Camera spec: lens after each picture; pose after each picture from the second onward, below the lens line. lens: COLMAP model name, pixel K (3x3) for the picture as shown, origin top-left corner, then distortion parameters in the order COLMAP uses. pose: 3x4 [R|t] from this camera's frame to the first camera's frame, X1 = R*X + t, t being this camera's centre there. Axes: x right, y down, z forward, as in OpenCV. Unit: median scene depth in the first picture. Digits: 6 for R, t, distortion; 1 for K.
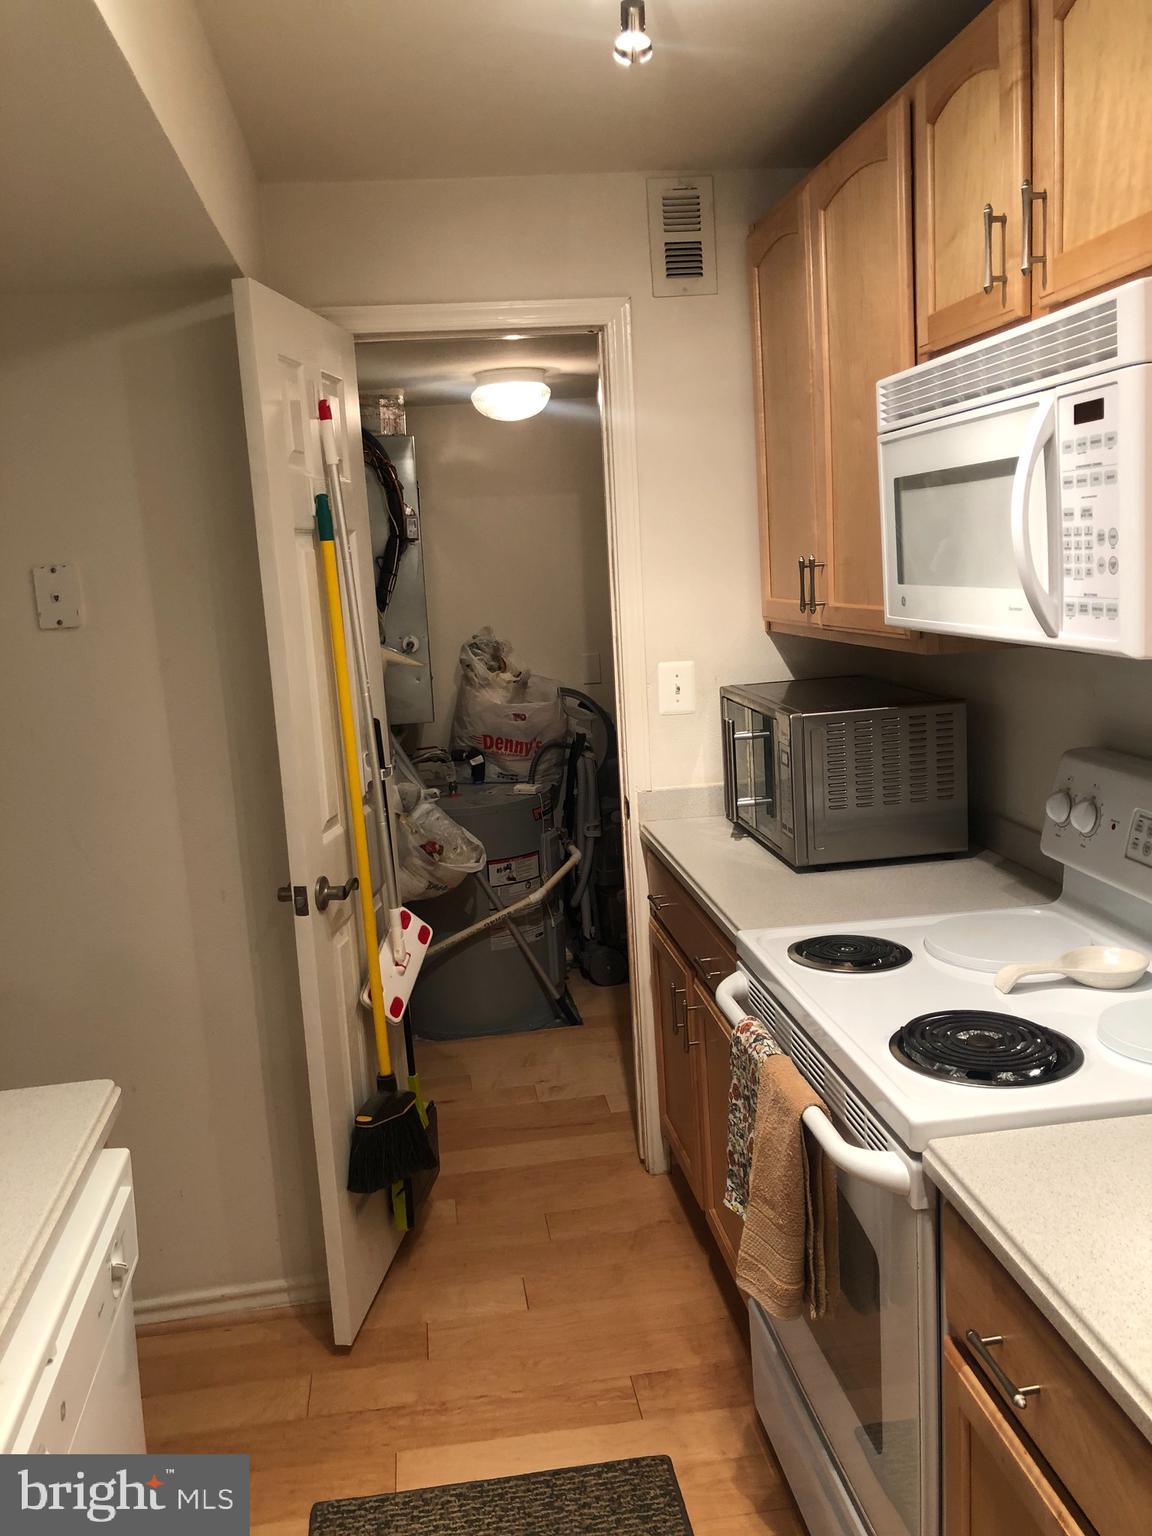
lens RADIAL K [[1254.6, 0, 576.2], [0, 1254.6, 757.7], [0, 0, 1]] dist [0.031882, -0.053482]
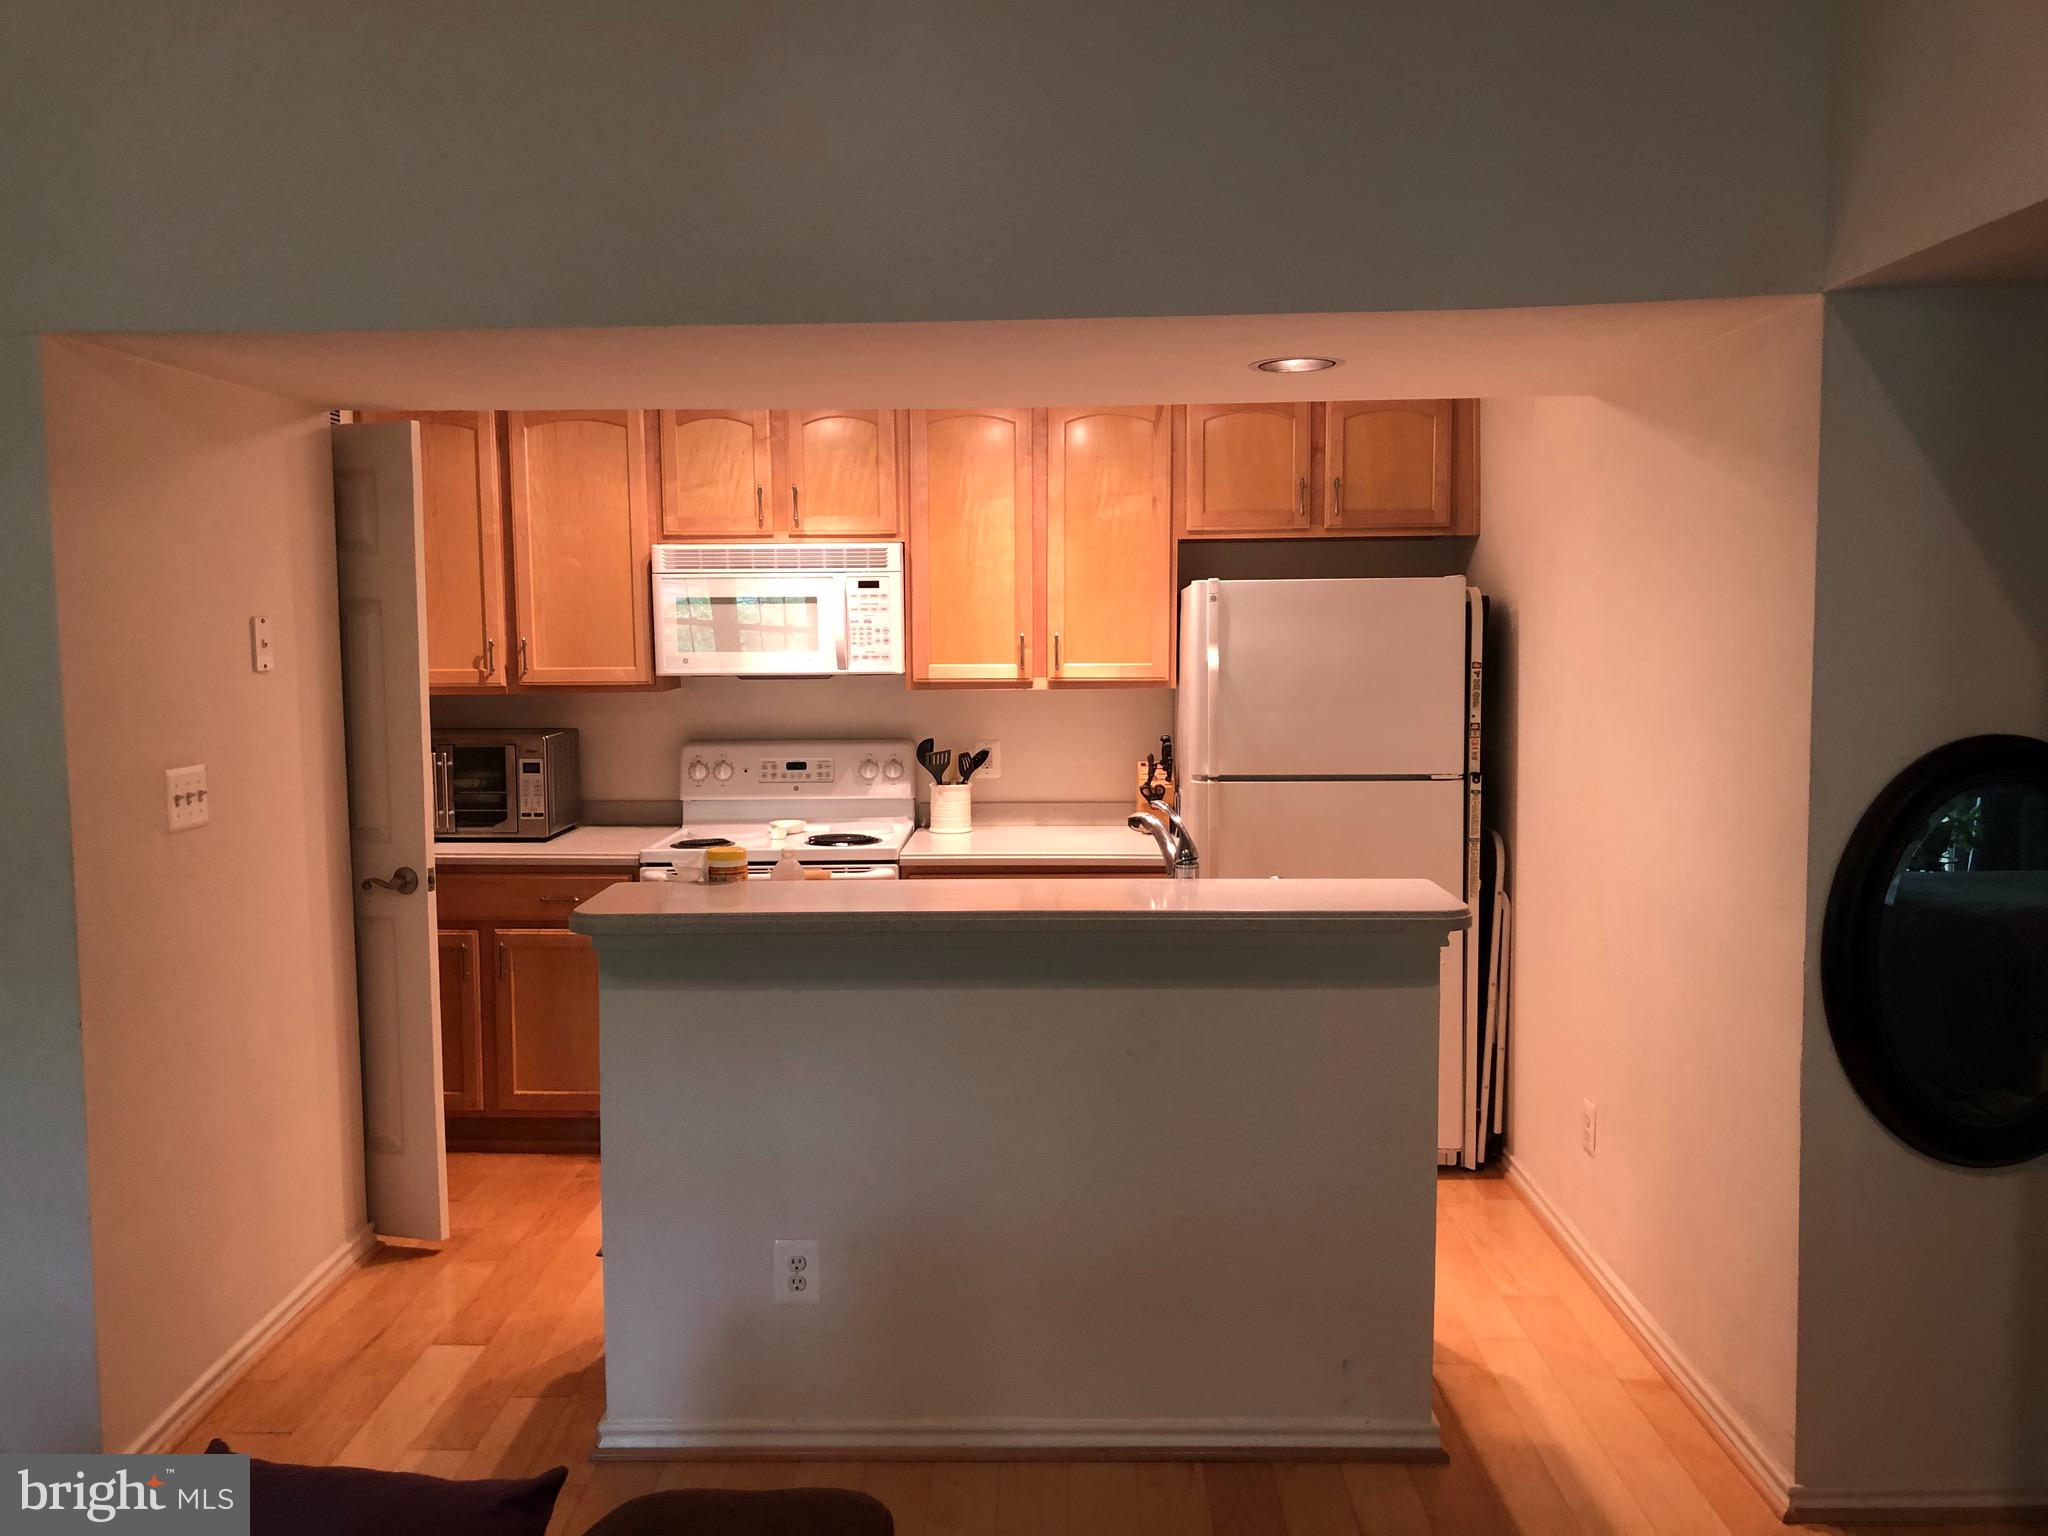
lens RADIAL K [[1672.8, 0, 1022.4], [0, 1672.8, 784.4], [0, 0, 1]] dist [0.031882, -0.053482]
pose [[0.153922, -0.044303, 0.987089, -2.951754], [0.156963, 0.987405, 0.019842, 0.123573], [-0.975536, 0.151883, 0.158937, 0.159935]]
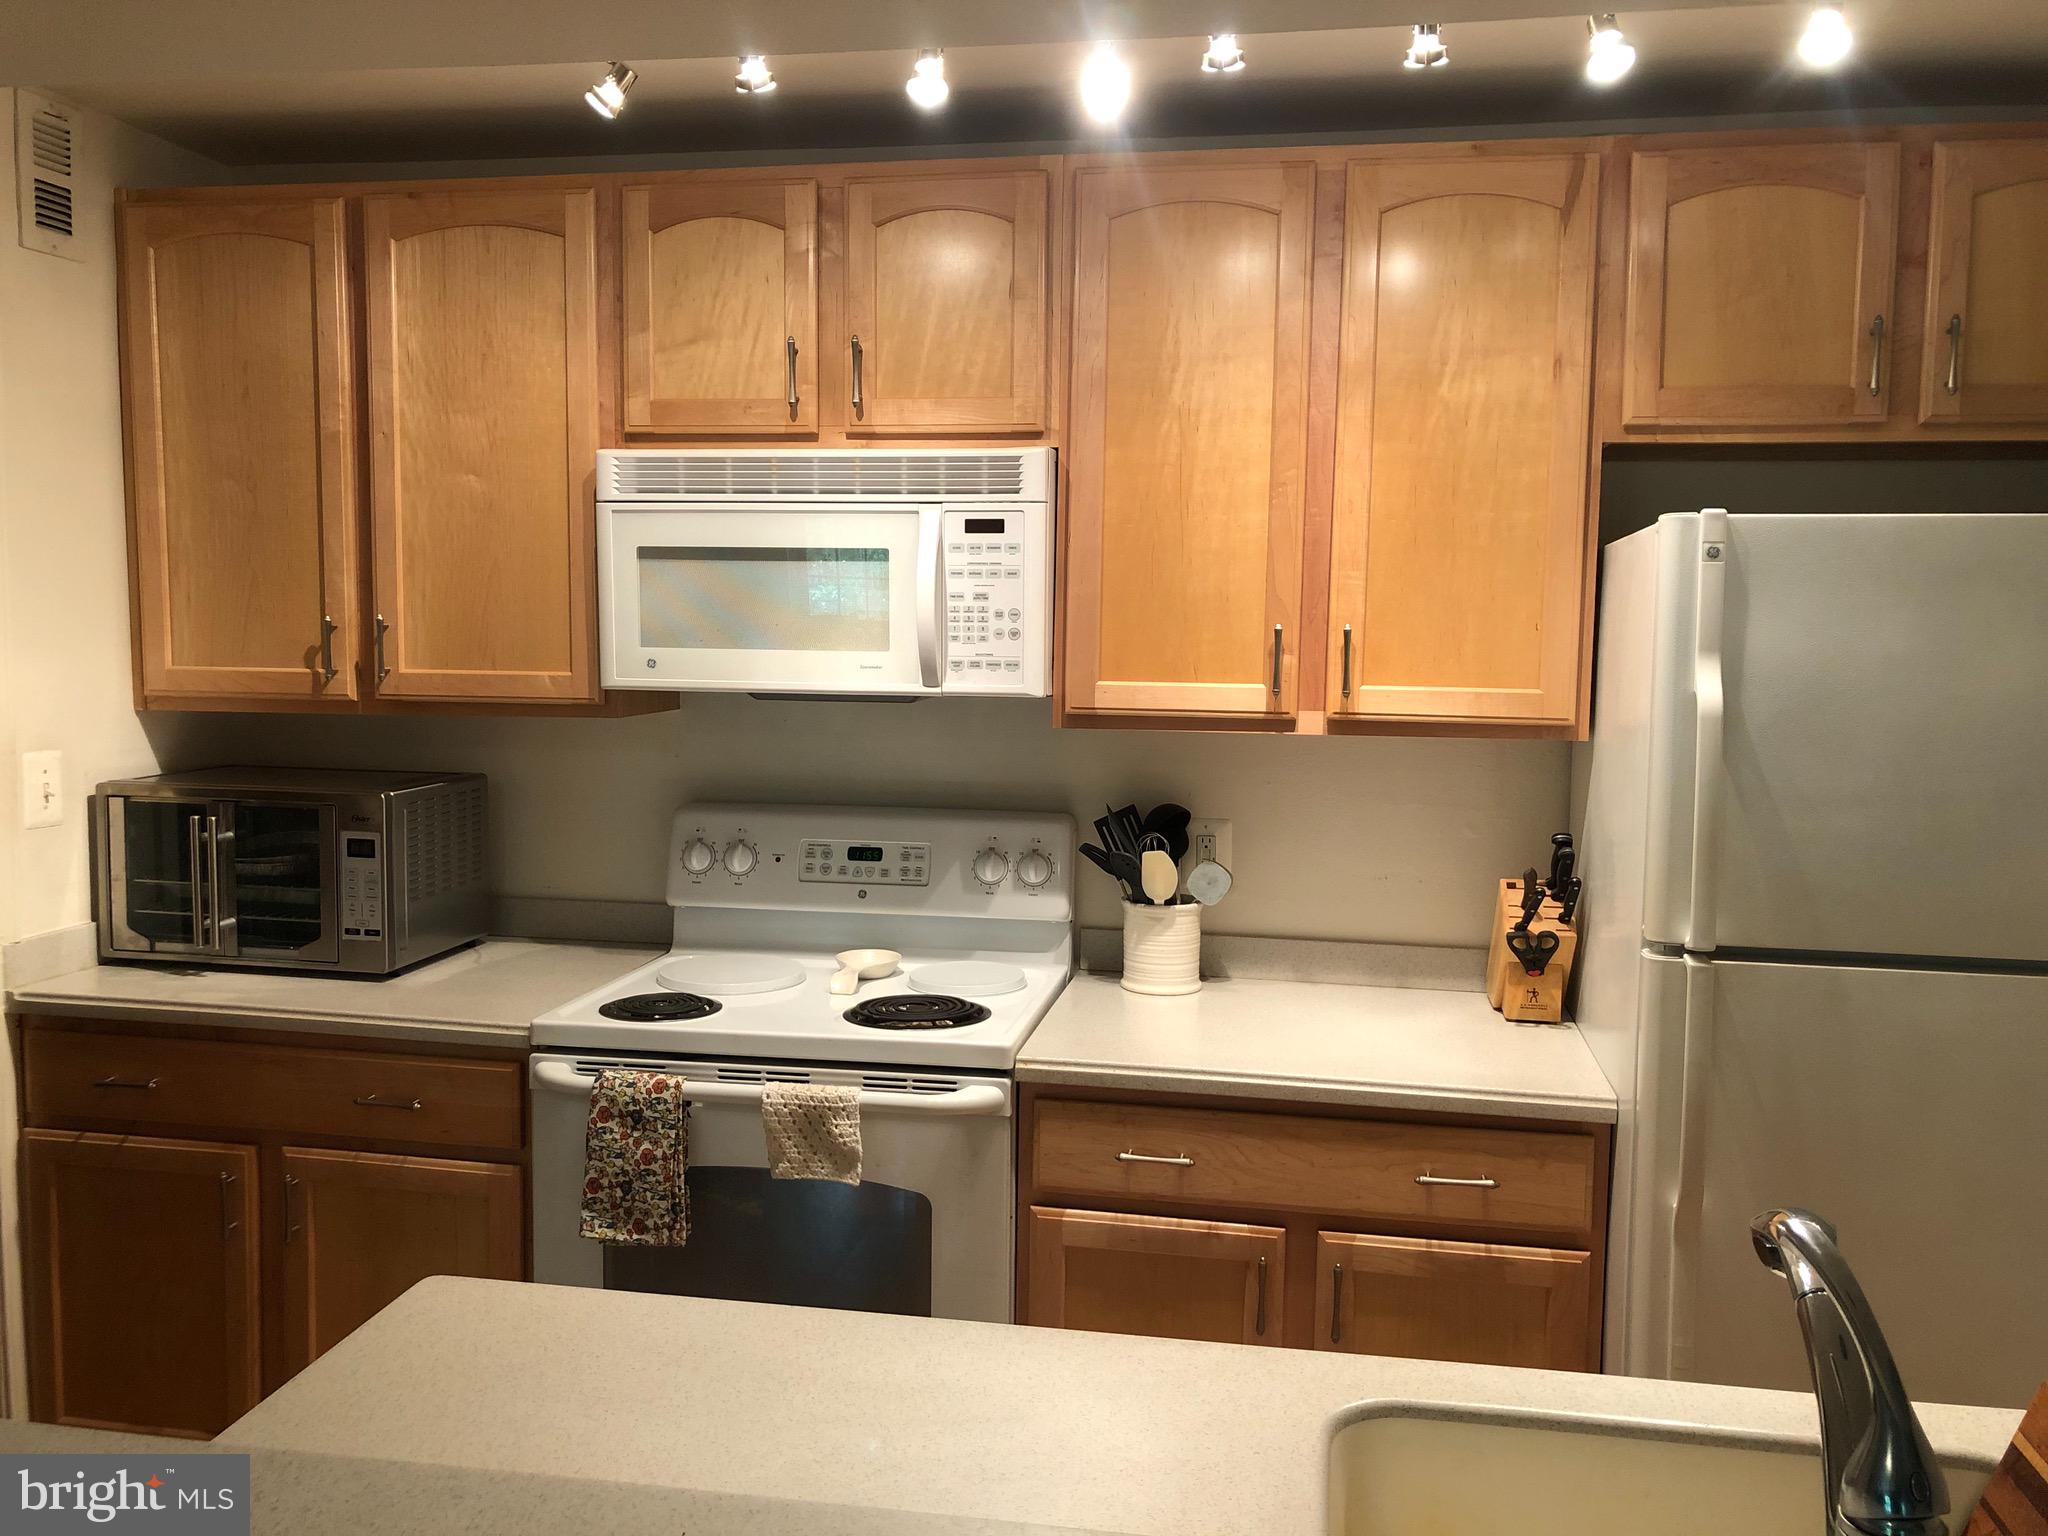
lens RADIAL K [[1672.8, 0, 1010.8], [0, 1672.8, 761.0], [0, 0, 1]] dist [0.031882, -0.053482]
pose [[0.313644, -0.022730, 0.949269, -1.305766], [0.122846, 0.992283, -0.016829, 0.022127], [-0.941561, 0.121892, 0.314016, 0.390041]]
